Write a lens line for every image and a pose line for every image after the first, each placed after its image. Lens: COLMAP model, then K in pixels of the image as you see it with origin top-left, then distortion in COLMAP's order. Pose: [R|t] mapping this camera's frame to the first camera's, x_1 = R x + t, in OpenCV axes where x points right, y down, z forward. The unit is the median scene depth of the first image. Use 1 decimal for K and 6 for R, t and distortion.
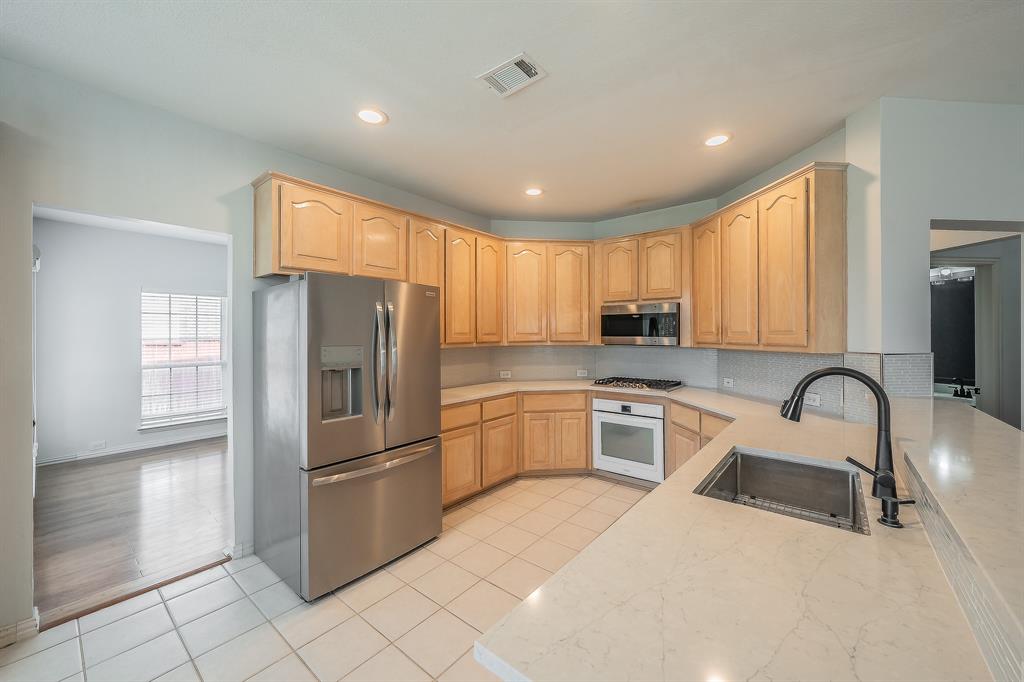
lens RADIAL K [[388.7, 0, 508.9], [0, 388.7, 334.3], [0, 0, 1]] dist [0.000003, 0.000008]
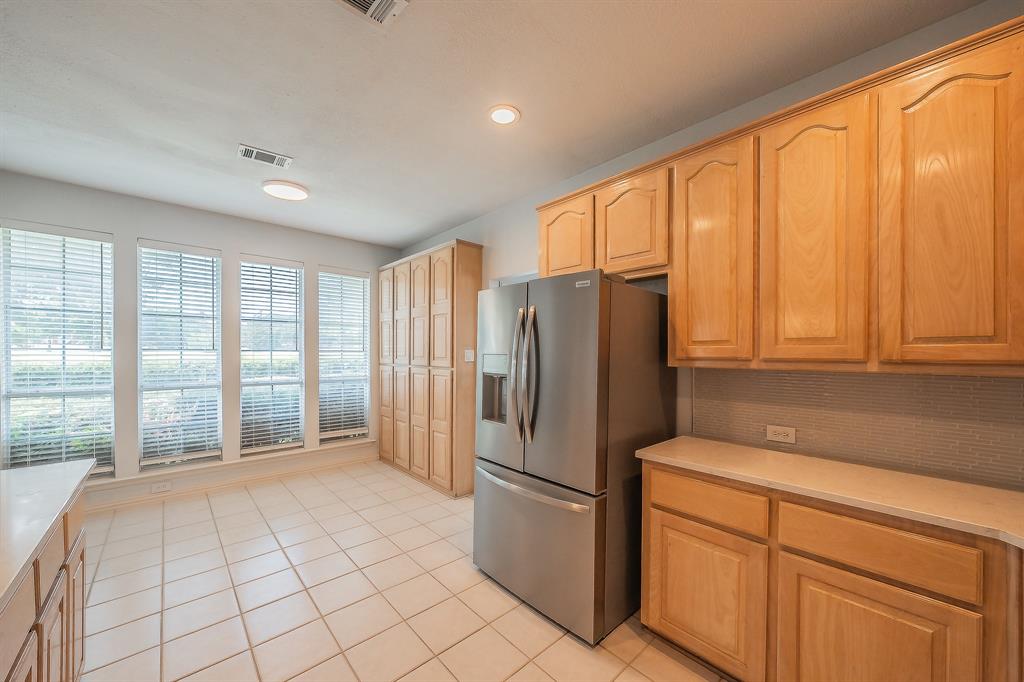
lens RADIAL K [[377.7, 0, 512.0], [0, 377.7, 341.0], [0, 0, 1]] dist [-0.006732, -0.000002]
pose [[-0.145305, -0.012599, -0.989307, 0.394057], [0.002332, 0.999912, -0.013076, 0.004893], [0.989384, -0.004207, -0.145263, 0.789655]]
